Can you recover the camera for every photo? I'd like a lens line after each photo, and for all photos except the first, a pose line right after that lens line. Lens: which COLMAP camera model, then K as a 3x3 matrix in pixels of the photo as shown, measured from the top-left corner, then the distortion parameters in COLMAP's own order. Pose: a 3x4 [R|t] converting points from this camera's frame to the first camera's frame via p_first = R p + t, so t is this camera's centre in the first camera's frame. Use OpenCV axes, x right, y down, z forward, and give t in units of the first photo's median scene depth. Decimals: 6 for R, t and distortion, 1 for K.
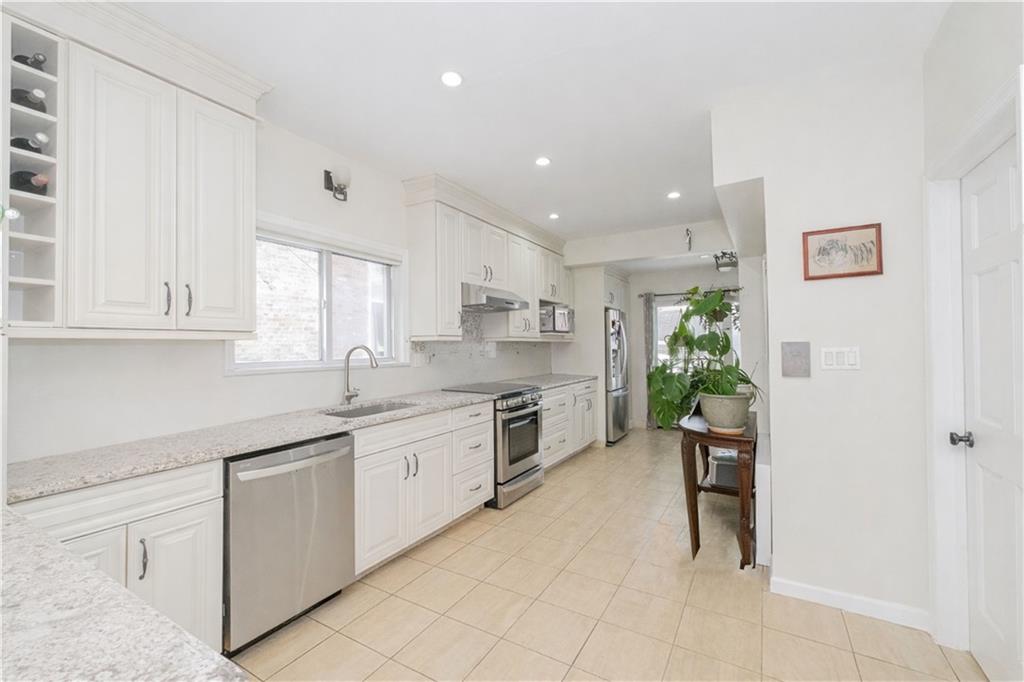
lens RADIAL K [[441.2, 0, 509.1], [0, 441.2, 339.5], [0, 0, 1]] dist [-0.001351, -0.000206]
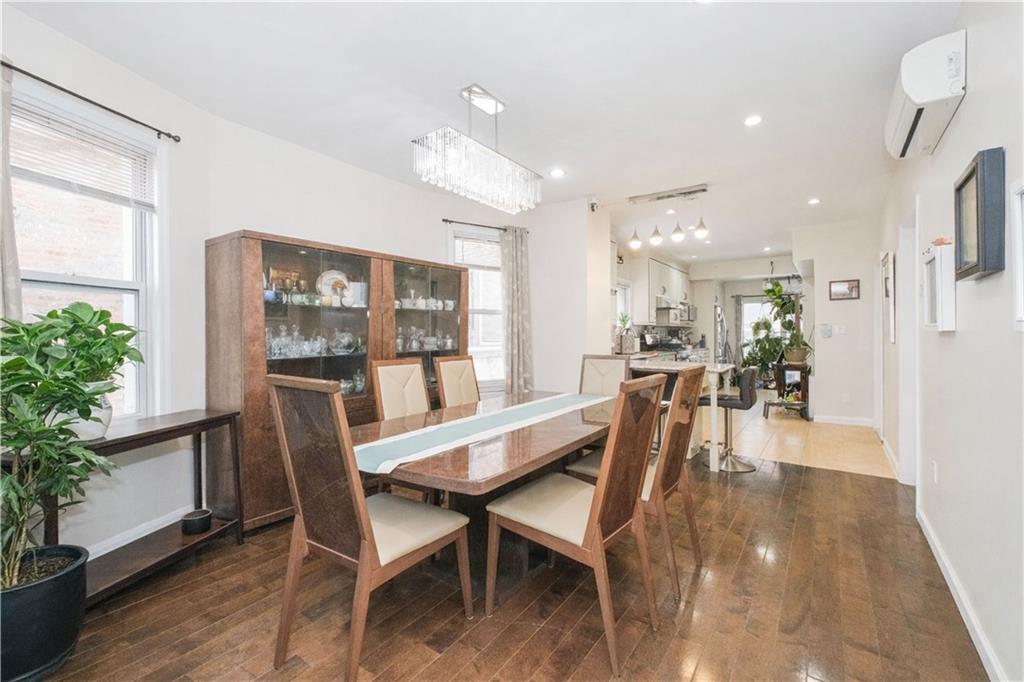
lens RADIAL K [[441.2, 0, 514.0], [0, 441.2, 337.8], [0, 0, 1]] dist [-0.001351, -0.000206]
pose [[0.995291, -0.001853, -0.096910, -0.418345], [0.003877, 0.999778, 0.020700, 0.009964], [0.096850, -0.020978, 0.995078, -0.800340]]
